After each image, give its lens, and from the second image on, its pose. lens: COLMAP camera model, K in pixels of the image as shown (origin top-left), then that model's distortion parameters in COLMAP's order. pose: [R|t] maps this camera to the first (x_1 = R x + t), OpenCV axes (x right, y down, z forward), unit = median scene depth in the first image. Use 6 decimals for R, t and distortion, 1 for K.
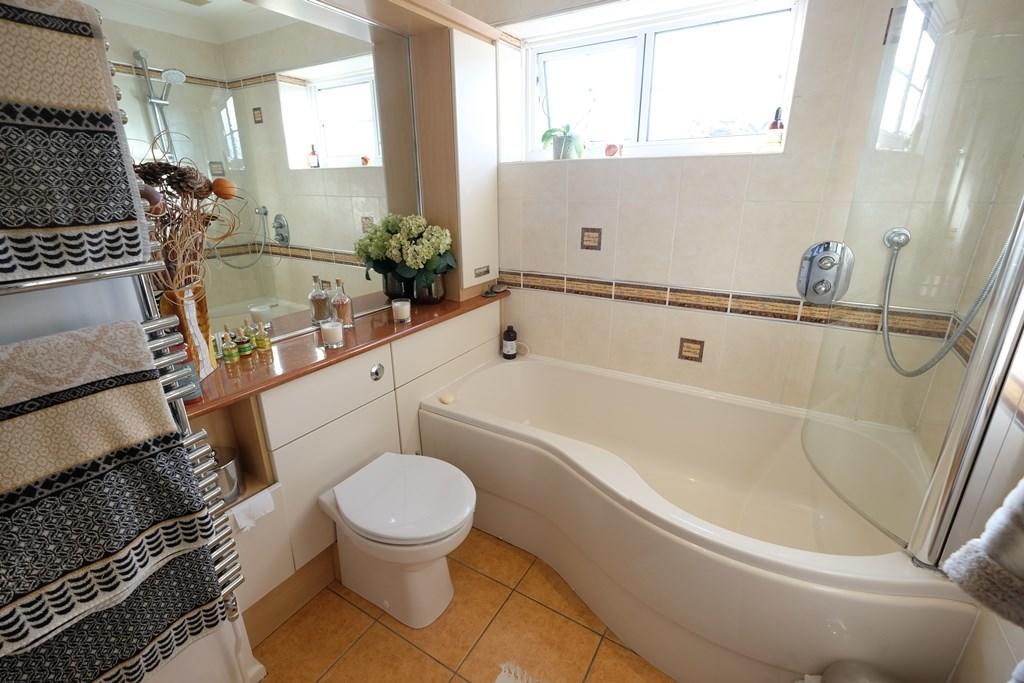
lens RADIAL K [[444.3, 0, 513.6], [0, 444.3, 334.9], [0, 0, 1]] dist [-0.005087, 0.000611]
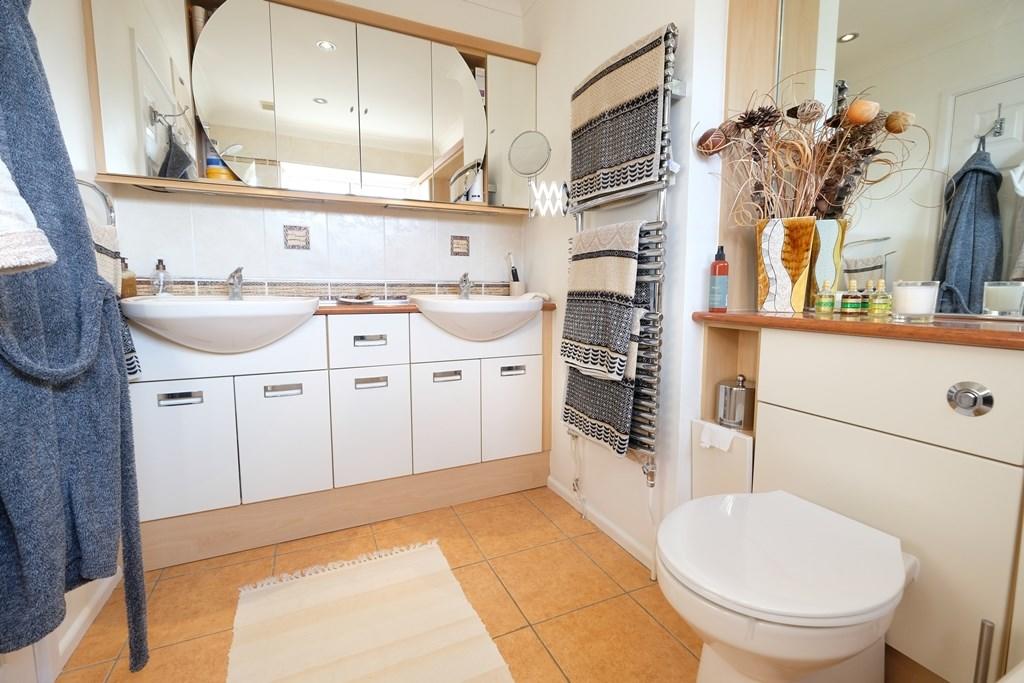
lens RADIAL K [[444.3, 0, 513.6], [0, 444.3, 334.9], [0, 0, 1]] dist [-0.005087, 0.000611]
pose [[-0.554794, 0.090385, -0.827064, 0.813532], [-0.261289, 0.924857, 0.276345, 0.030257], [0.789893, 0.369418, -0.489489, 1.712382]]
